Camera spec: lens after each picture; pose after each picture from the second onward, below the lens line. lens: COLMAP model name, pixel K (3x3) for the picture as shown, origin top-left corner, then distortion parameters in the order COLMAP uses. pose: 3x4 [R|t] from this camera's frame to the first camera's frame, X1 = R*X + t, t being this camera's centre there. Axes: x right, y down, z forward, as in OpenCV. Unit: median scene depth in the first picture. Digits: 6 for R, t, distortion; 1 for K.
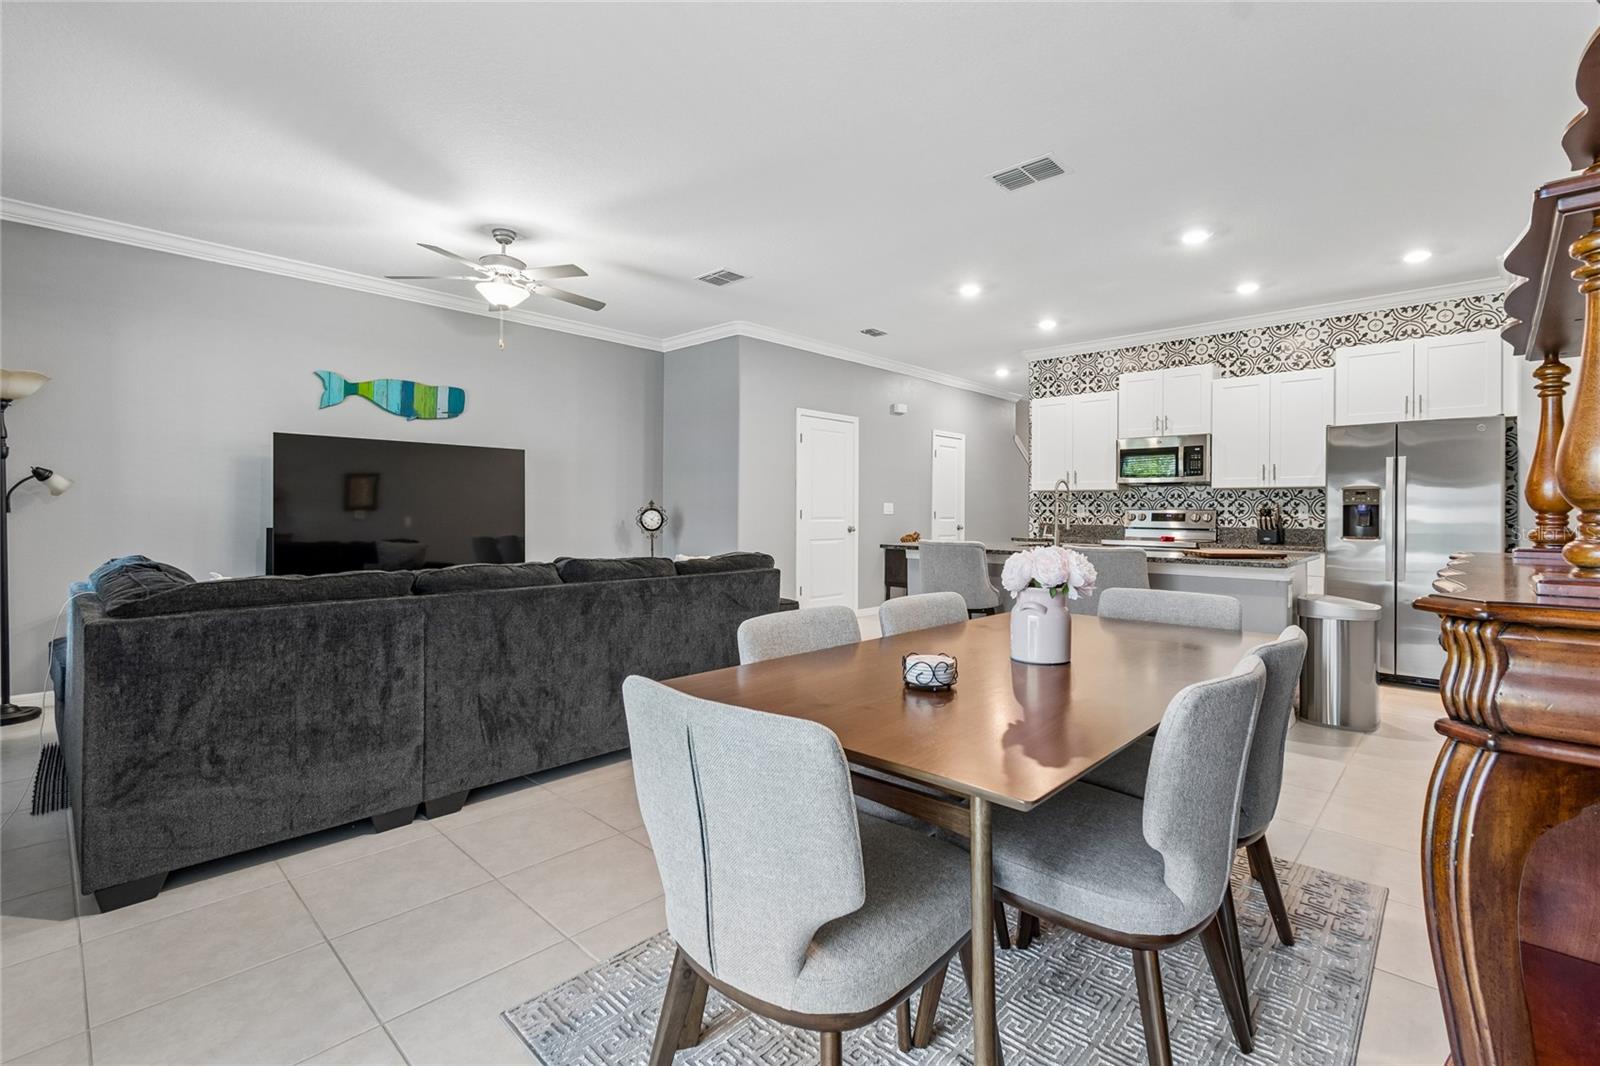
lens RADIAL K [[720.8, 0, 808.8], [0, 720.8, 509.9], [0, 0, 1]] dist [-0.000730, -0.000320]
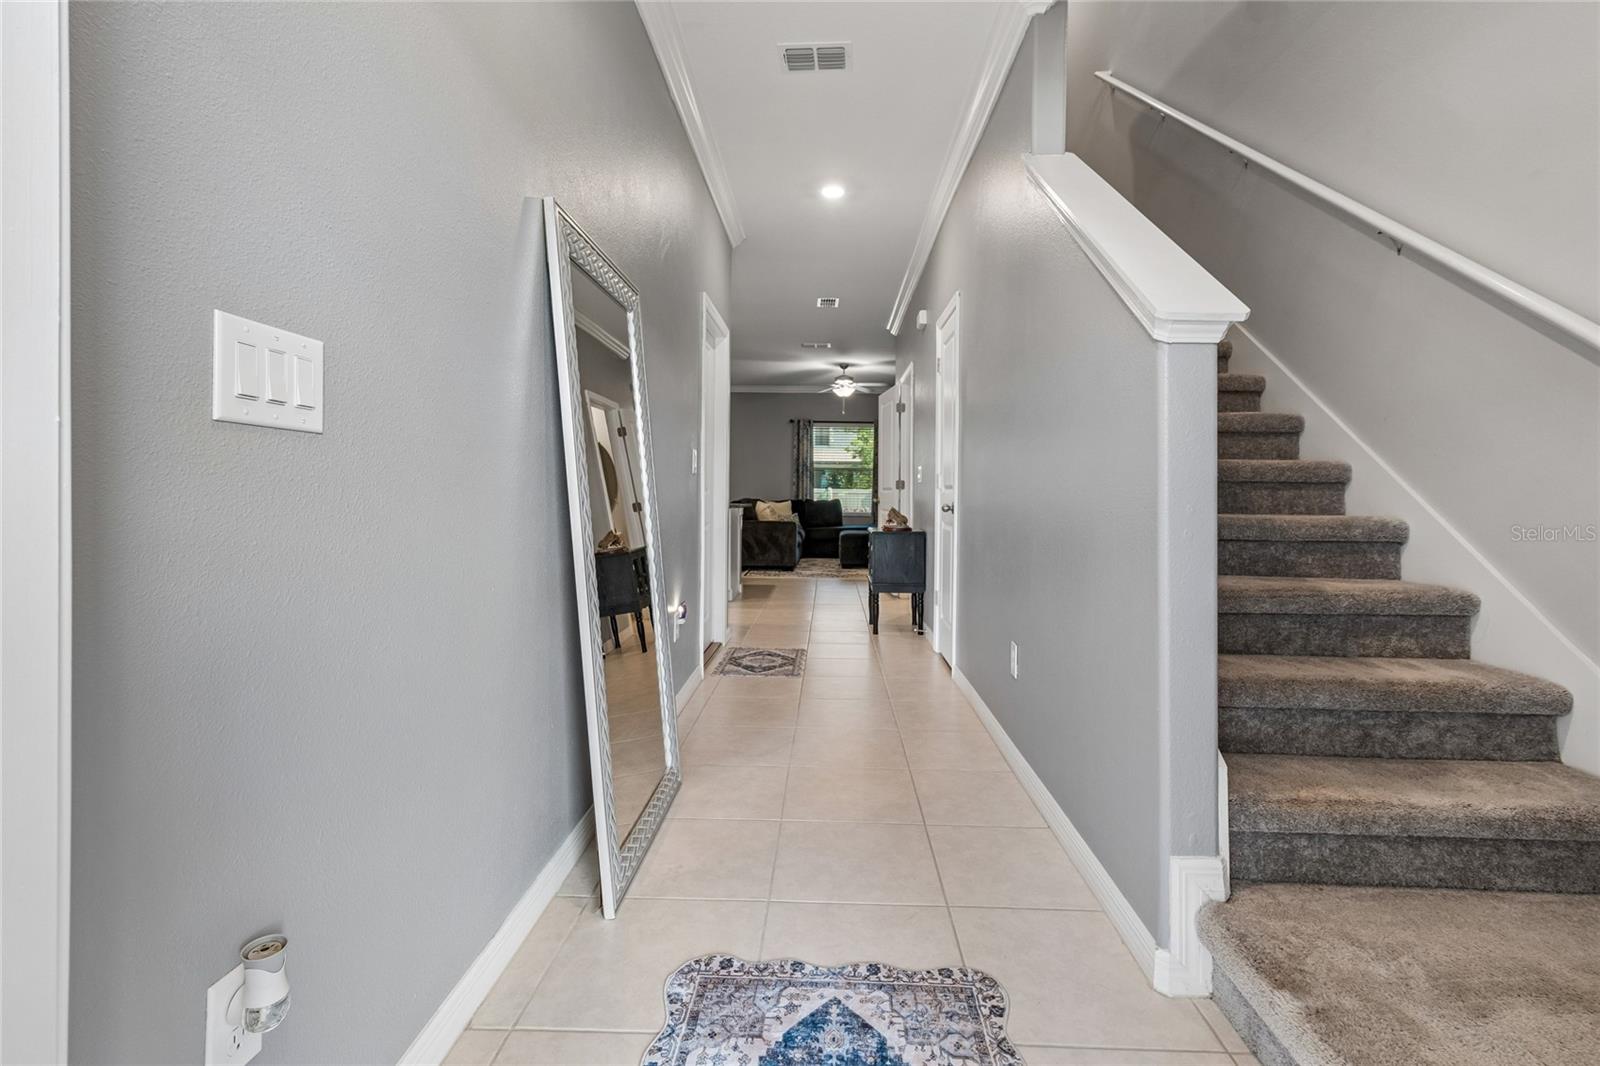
lens RADIAL K [[746.3, 0, 801.1], [0, 746.3, 494.1], [0, 0, 1]] dist [0.000417, -0.000072]
pose [[-0.756669, -0.009325, -0.653731, 0.901934], [-0.012070, 0.999927, -0.000292, 0.023154], [0.653686, 0.007670, -0.756727, 1.981889]]
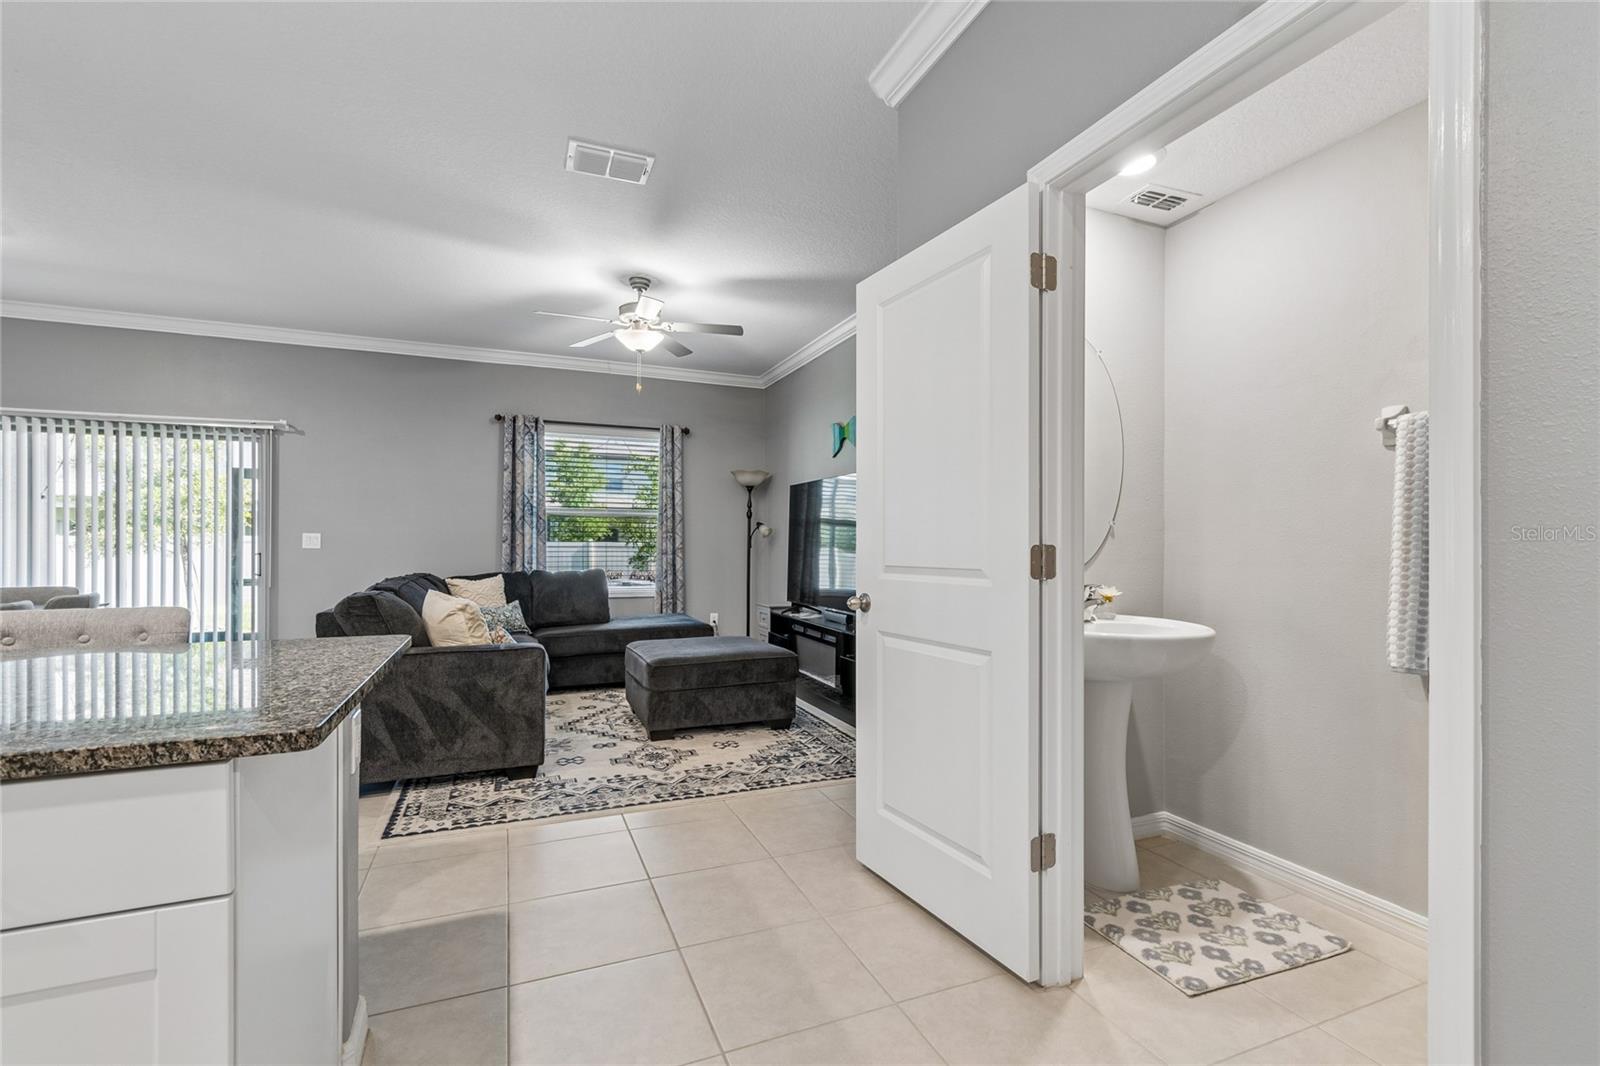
lens RADIAL K [[716.3, 0, 803.4], [0, 716.3, 544.2], [0, 0, 1]] dist [0.001939, -0.000015]
pose [[-0.411683, -0.008078, -0.911291, 0.310212], [-0.007617, 0.999956, -0.005422, 0.002255], [0.911295, 0.004709, -0.411727, 1.199158]]
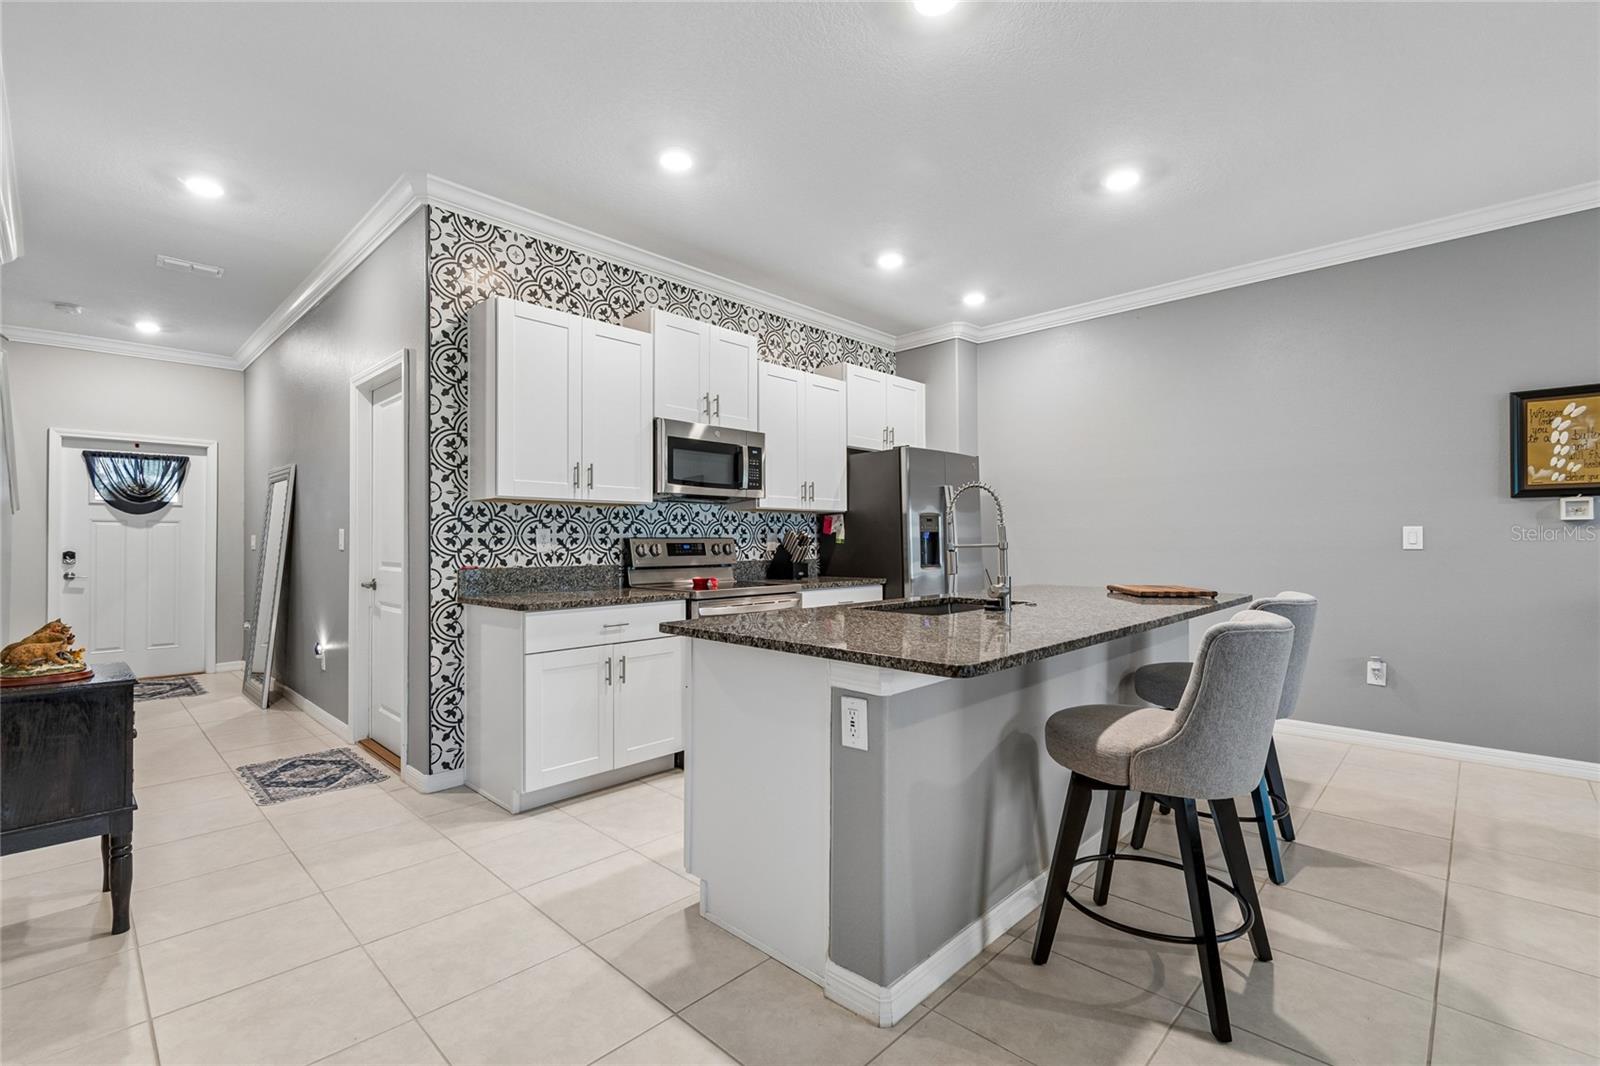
lens RADIAL K [[710.4, 0, 801.8], [0, 710.4, 533.4], [0, 0, 1]] dist [0.002355, -0.000429]
pose [[0.012313, 0.002735, 0.999920, -0.159631], [0.001963, 0.999994, -0.002759, -0.002469], [-0.999922, 0.001997, 0.012308, 0.955767]]
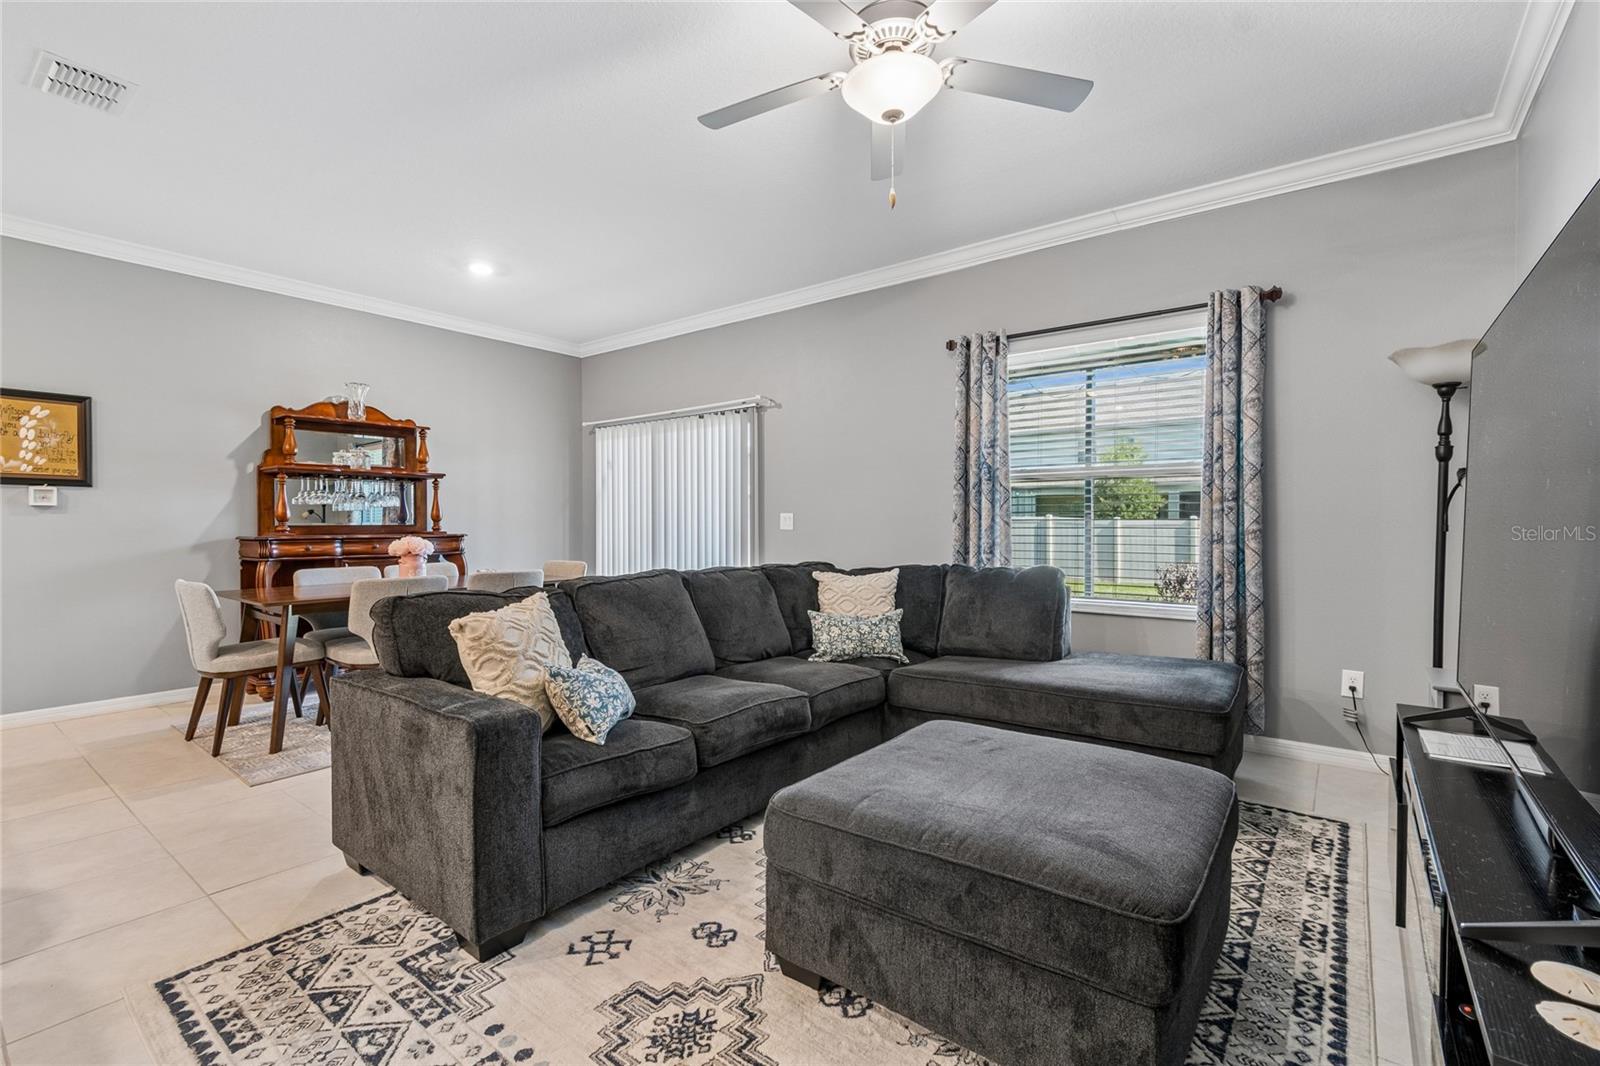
lens RADIAL K [[710.4, 0, 801.8], [0, 710.4, 533.4], [0, 0, 1]] dist [0.002355, -0.000429]
pose [[-0.995298, -0.003393, -0.096799, -0.231377], [-0.004912, 0.999868, 0.015456, -0.001350], [0.096734, 0.015859, -0.995184, 1.081755]]
